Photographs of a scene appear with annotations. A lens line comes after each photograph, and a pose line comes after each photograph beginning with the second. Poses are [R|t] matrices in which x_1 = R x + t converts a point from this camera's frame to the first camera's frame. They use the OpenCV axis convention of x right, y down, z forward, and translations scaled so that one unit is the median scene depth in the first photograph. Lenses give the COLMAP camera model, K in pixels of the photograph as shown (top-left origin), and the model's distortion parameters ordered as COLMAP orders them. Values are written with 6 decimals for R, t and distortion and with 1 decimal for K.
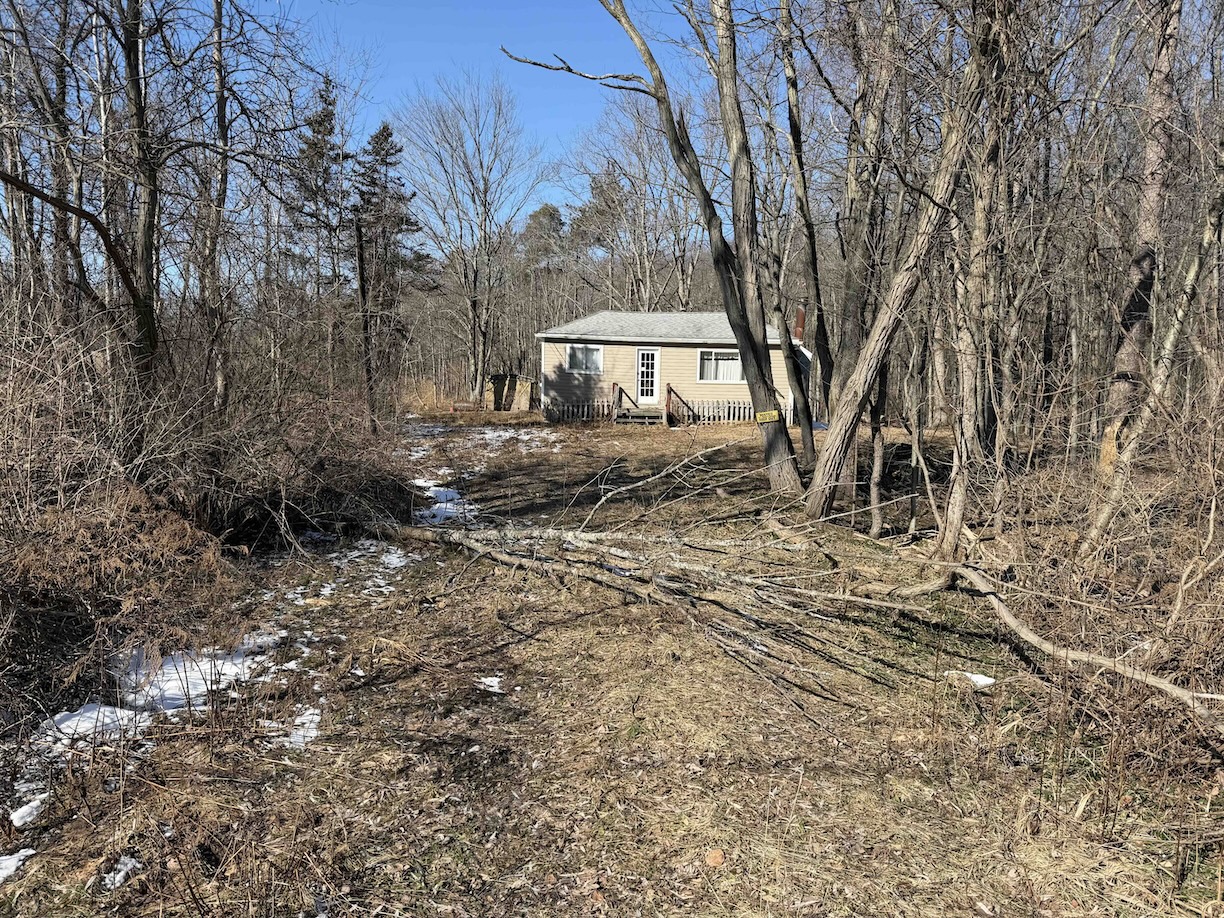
lens RADIAL K [[859.0, 0, 605.4], [0, 859.0, 458.5], [0, 0, 1]] dist [0.095129, -0.136580]
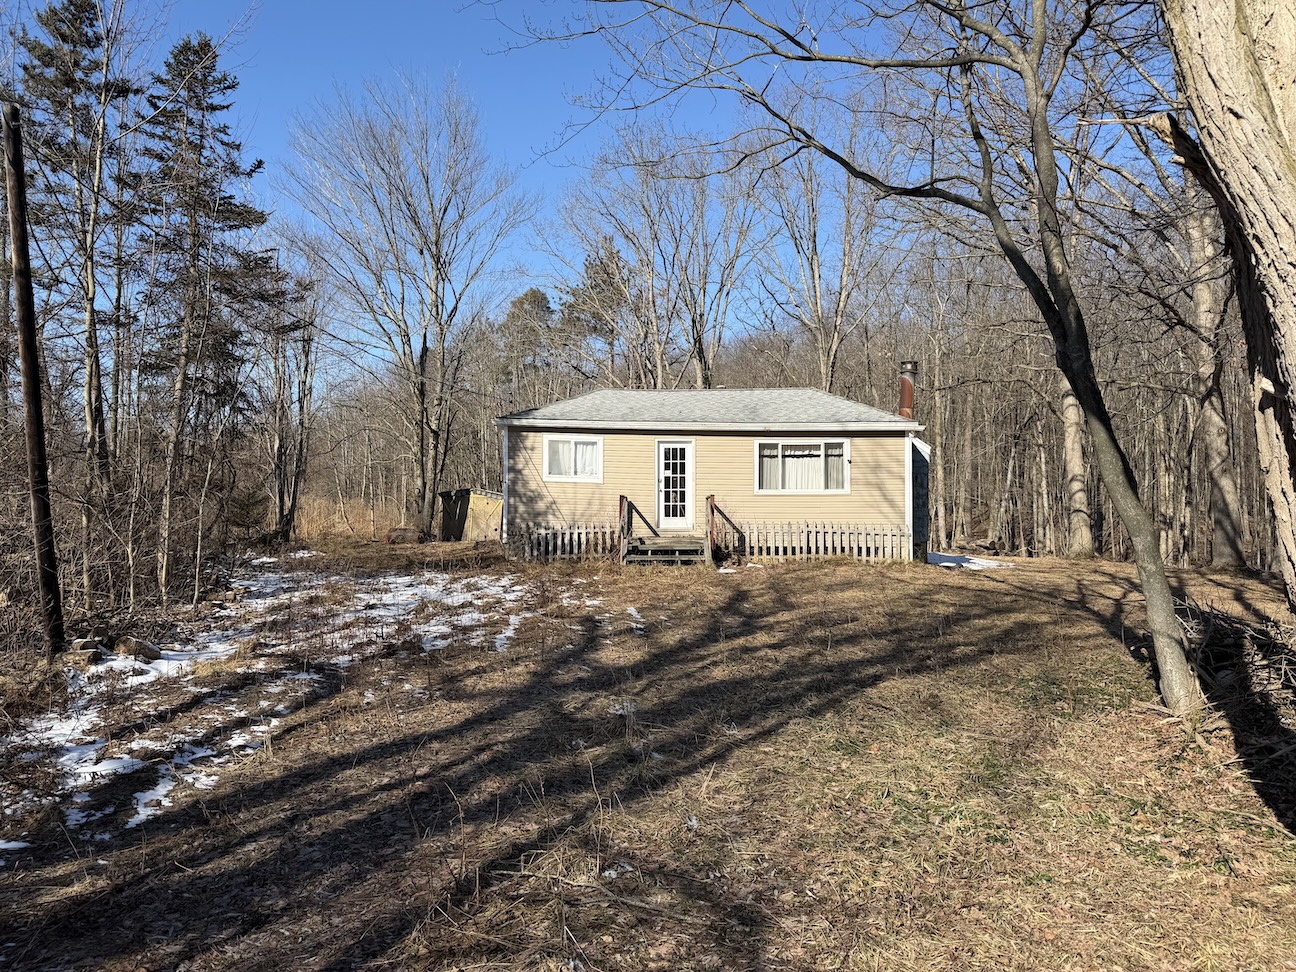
lens RADIAL K [[909.5, 0, 641.0], [0, 909.5, 485.5], [0, 0, 1]] dist [0.095129, -0.136580]
pose [[0.999136, -0.015025, 0.038754, -0.000779], [0.019083, 0.994124, -0.106549, -0.025875], [-0.036925, 0.107196, 0.993552, 0.351022]]
